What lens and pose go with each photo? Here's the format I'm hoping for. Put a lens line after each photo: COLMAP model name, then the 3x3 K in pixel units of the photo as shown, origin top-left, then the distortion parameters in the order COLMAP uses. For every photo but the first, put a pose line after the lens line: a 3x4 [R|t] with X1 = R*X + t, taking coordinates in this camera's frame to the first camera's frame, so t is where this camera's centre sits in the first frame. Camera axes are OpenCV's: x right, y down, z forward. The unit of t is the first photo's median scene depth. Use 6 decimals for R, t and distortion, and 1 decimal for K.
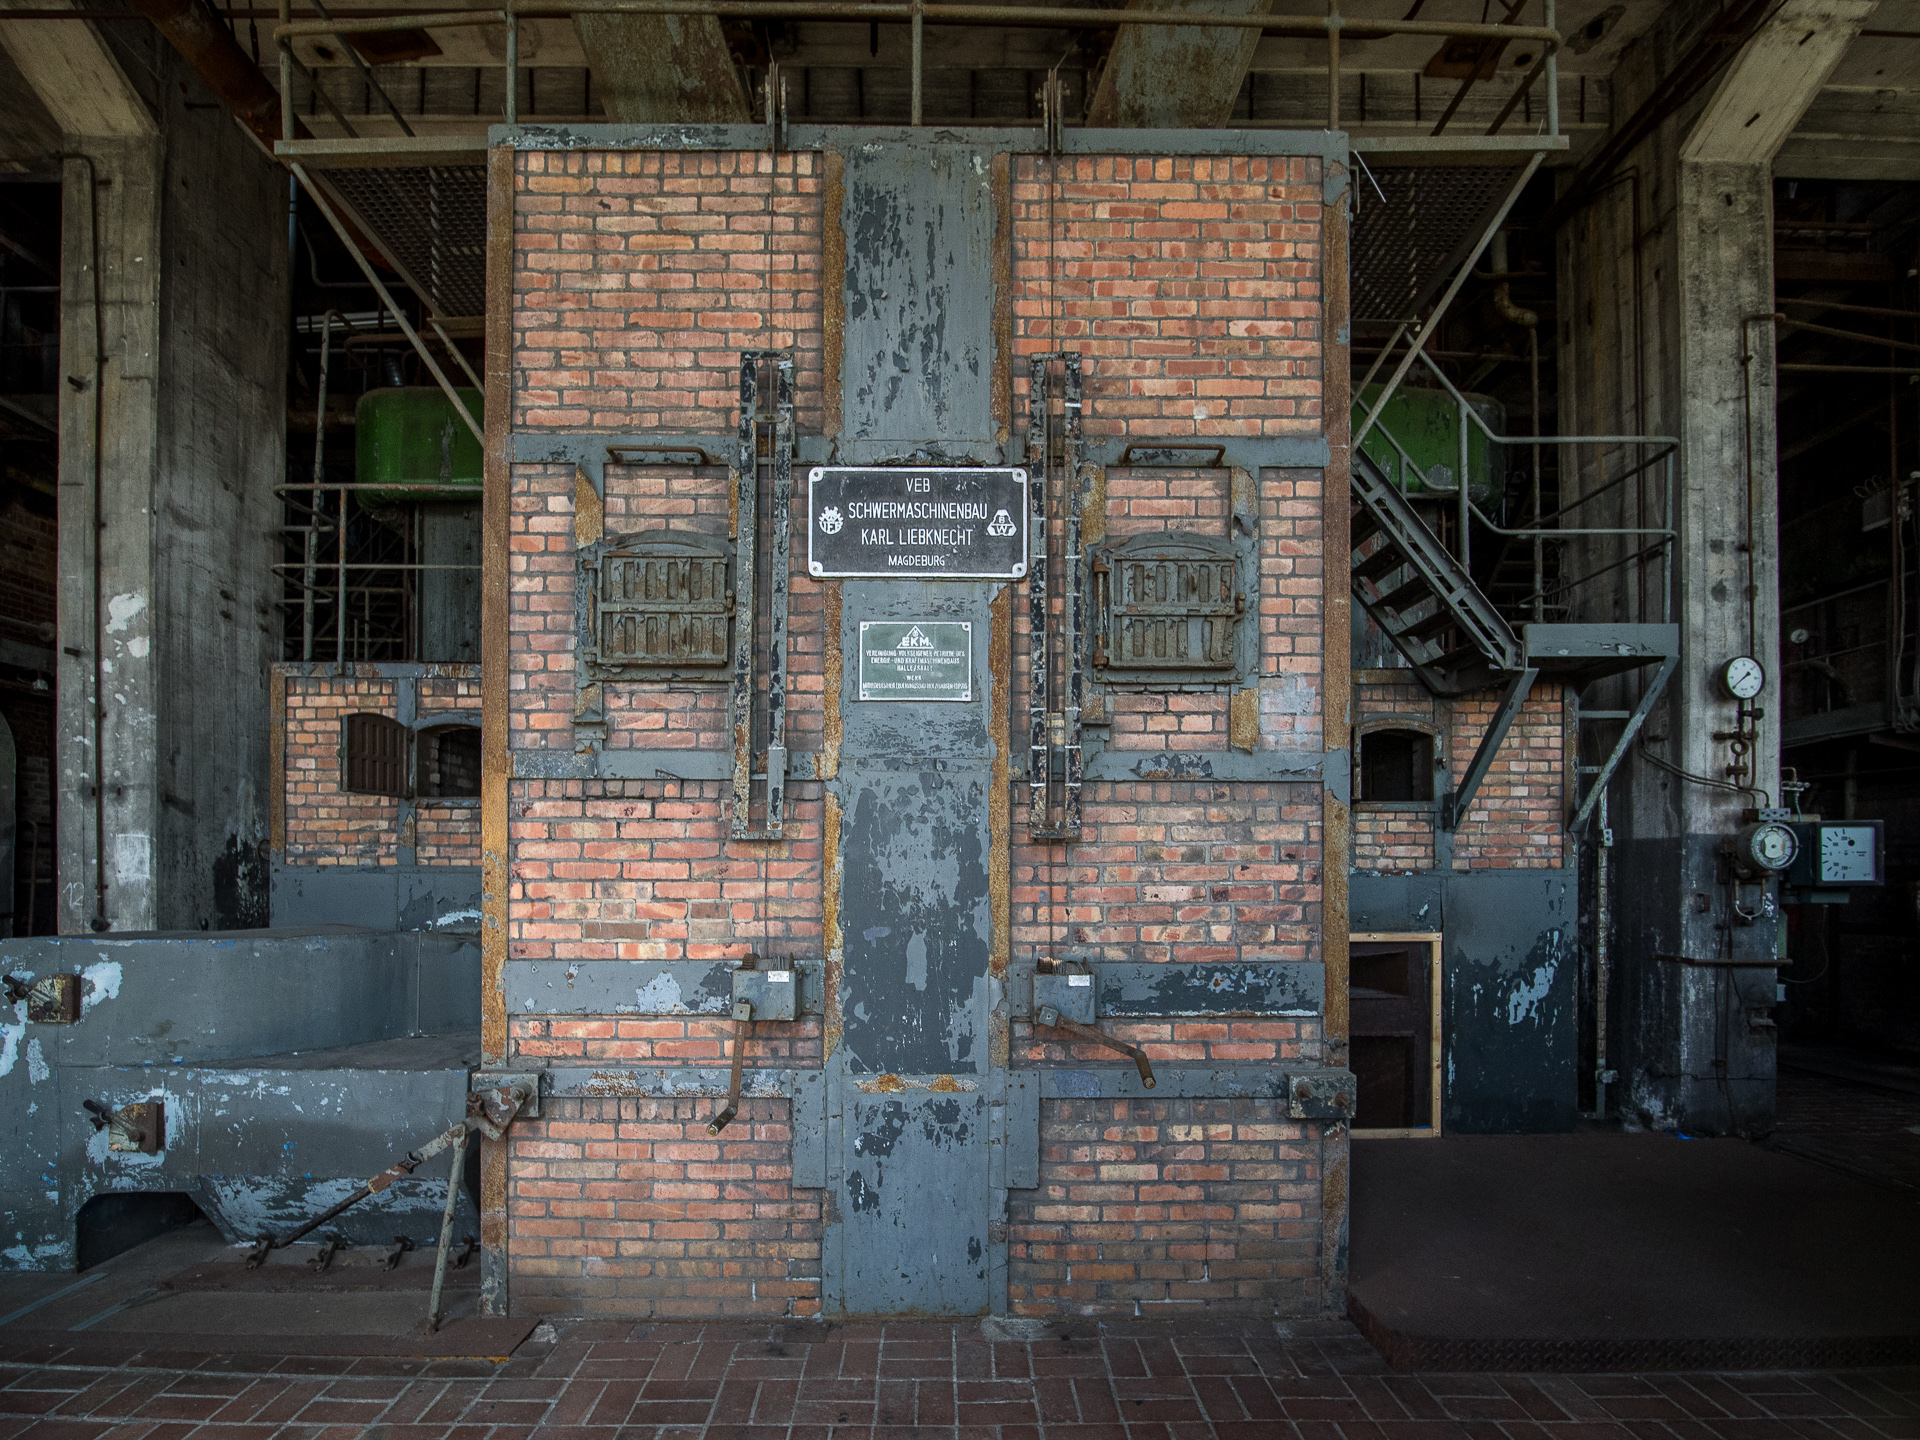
lens RADIAL K [[2394.9, 0, 960.0], [0, 2394.9, 720.0], [0, 0, 1]] dist [-0.138075, 0.037887]
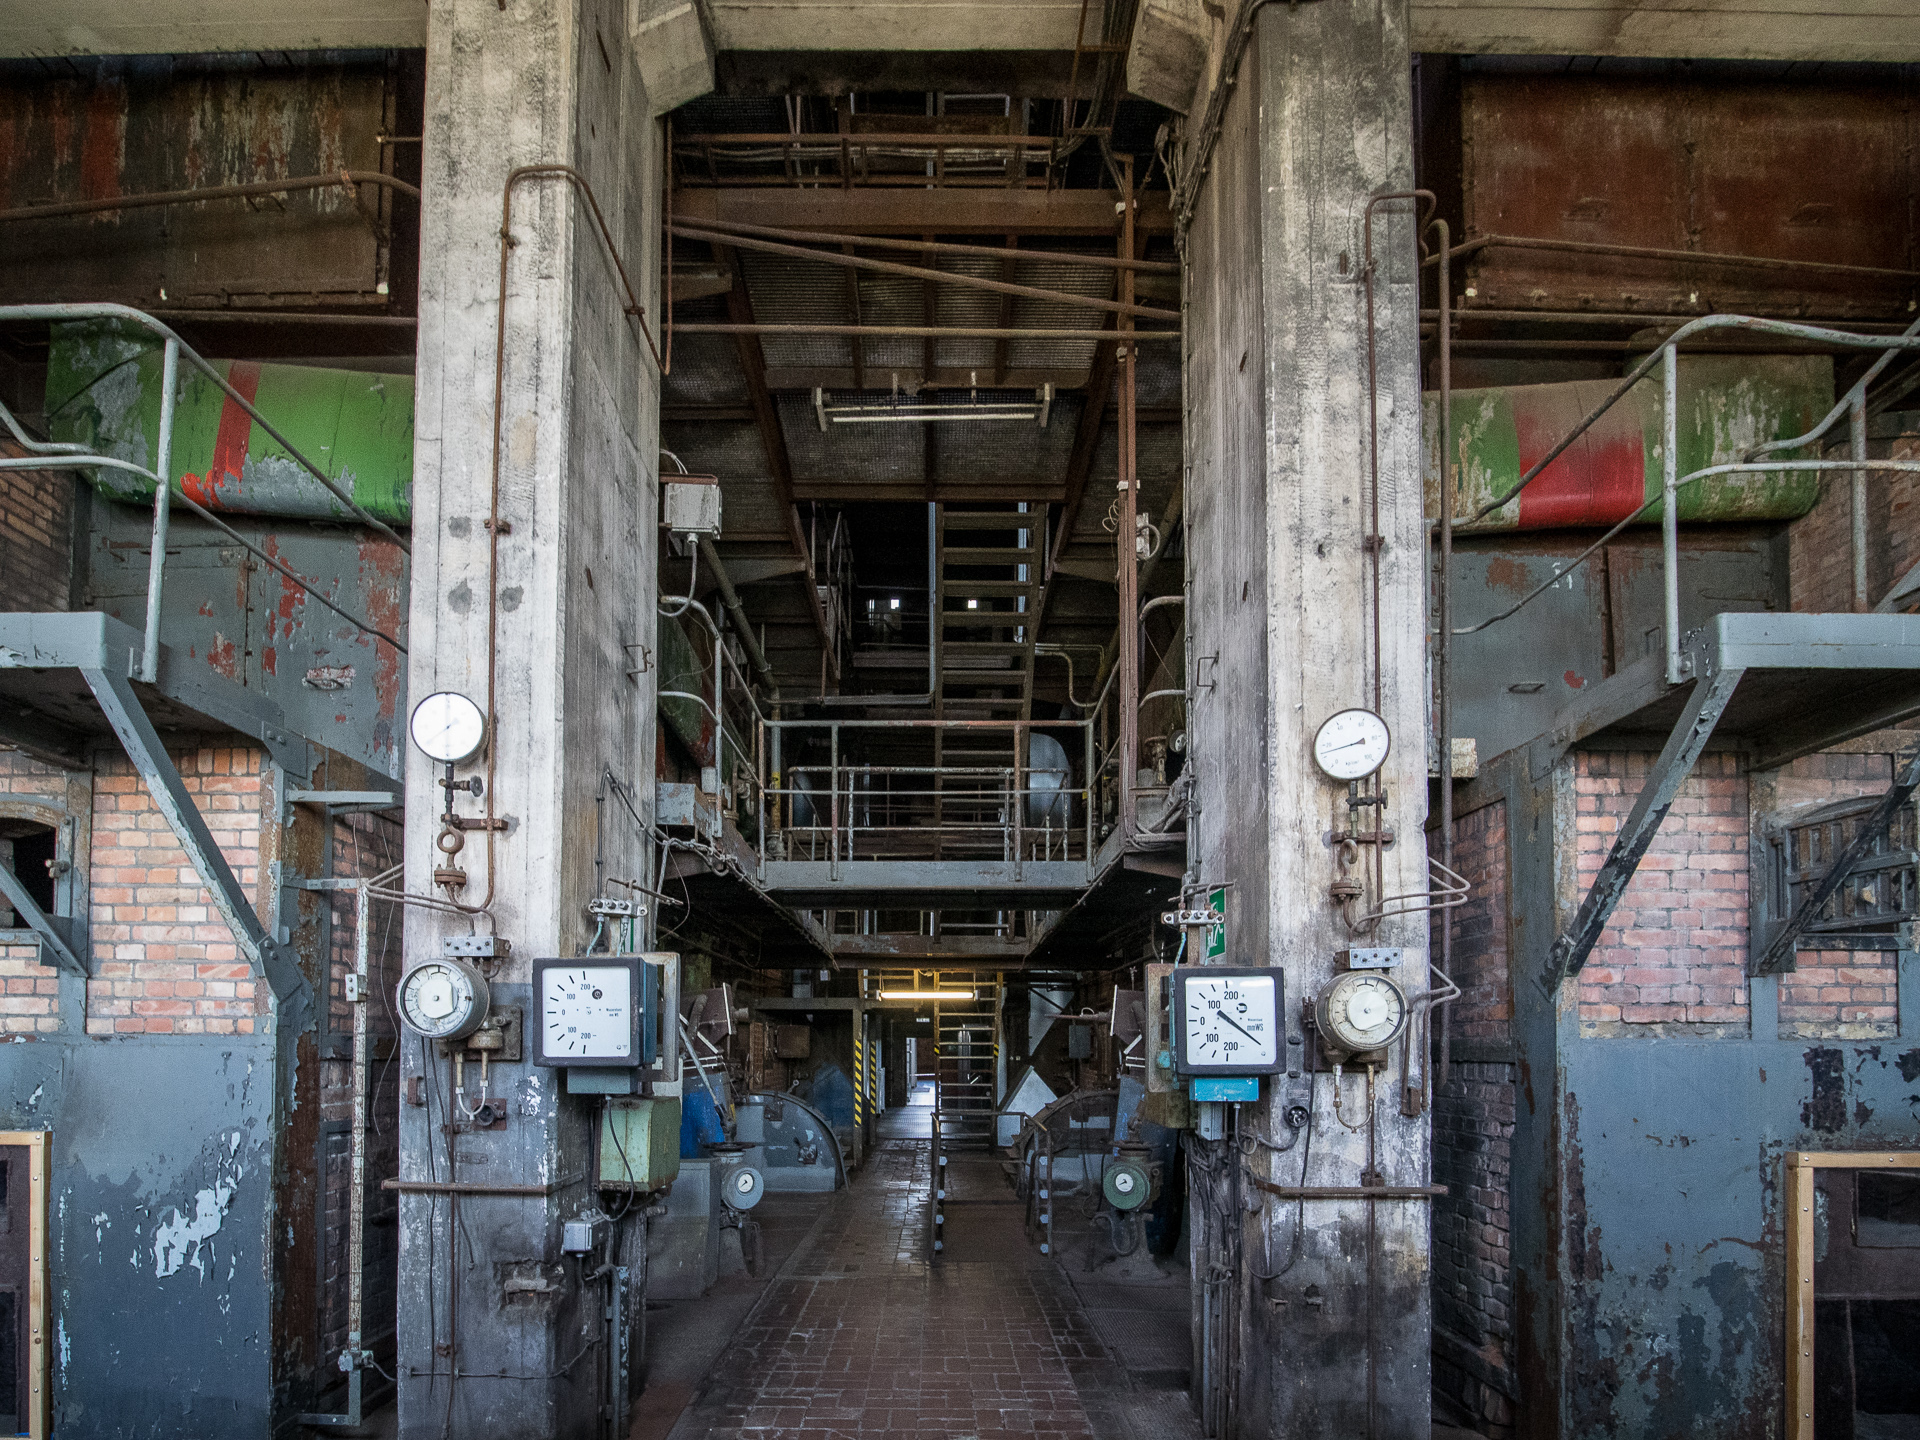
lens RADIAL K [[2394.9, 0, 960.0], [0, 2394.9, 720.0], [0, 0, 1]] dist [-0.138075, 0.037887]
pose [[0.999973, -0.006017, -0.004251, 0.451645], [0.005685, 0.997228, -0.074193, 0.026310], [0.004686, 0.074166, 0.997235, 0.359080]]
